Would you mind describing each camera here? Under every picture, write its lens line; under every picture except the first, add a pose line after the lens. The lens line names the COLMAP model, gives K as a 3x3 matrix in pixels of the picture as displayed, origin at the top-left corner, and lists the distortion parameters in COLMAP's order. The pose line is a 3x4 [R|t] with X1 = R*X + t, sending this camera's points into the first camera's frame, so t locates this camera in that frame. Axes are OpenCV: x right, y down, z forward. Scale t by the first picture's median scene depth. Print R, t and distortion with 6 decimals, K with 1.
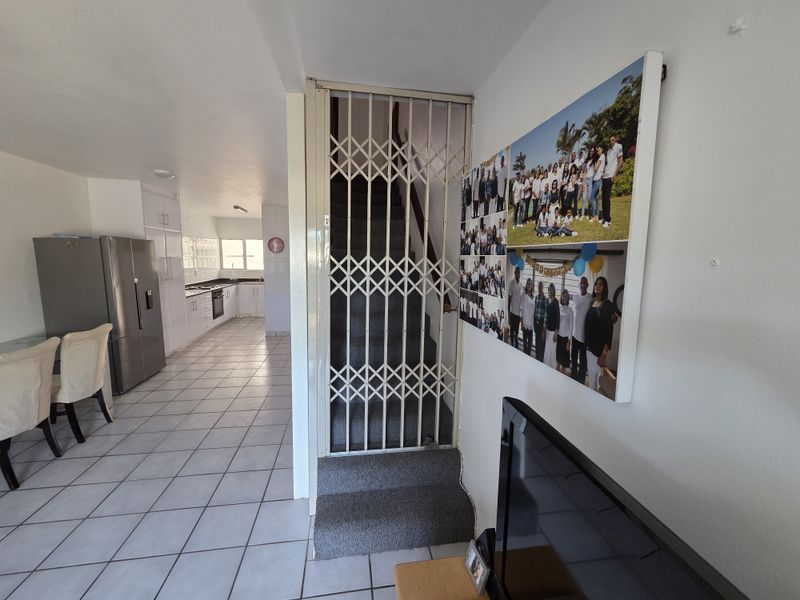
lens RADIAL K [[326.4, 0, 397.2], [0, 326.4, 296.6], [0, 0, 1]] dist [0.000504, -0.000107]
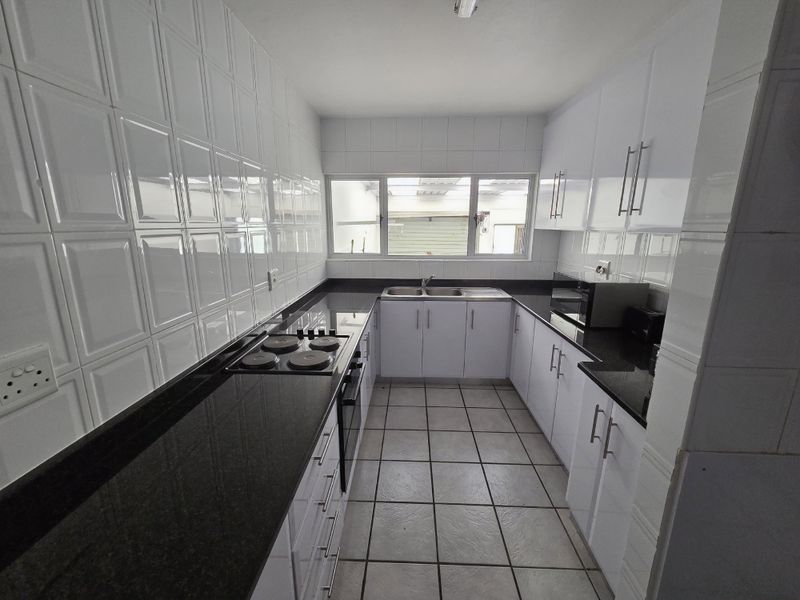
lens RADIAL K [[326.4, 0, 397.2], [0, 326.4, 296.6], [0, 0, 1]] dist [0.000504, -0.000107]
pose [[0.979330, 0.021842, -0.201085, -0.369742], [-0.002017, 0.995157, 0.098274, -0.072846], [0.202258, -0.095837, 0.974632, 0.608414]]
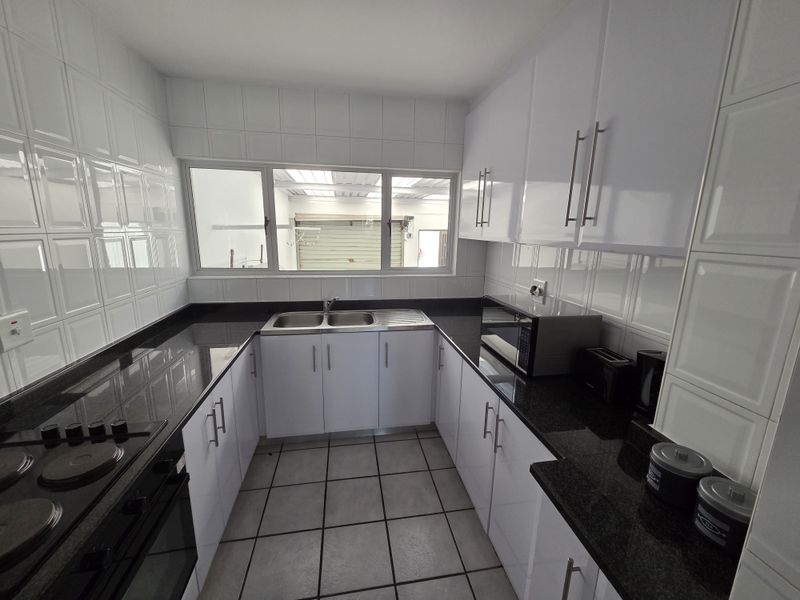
lens RADIAL K [[326.4, 0, 397.2], [0, 326.4, 296.6], [0, 0, 1]] dist [0.000504, -0.000107]
pose [[0.999971, -0.006874, 0.003300, -0.352545], [0.006554, 0.996045, 0.088612, -0.086038], [-0.003896, -0.088588, 0.996061, 0.695980]]
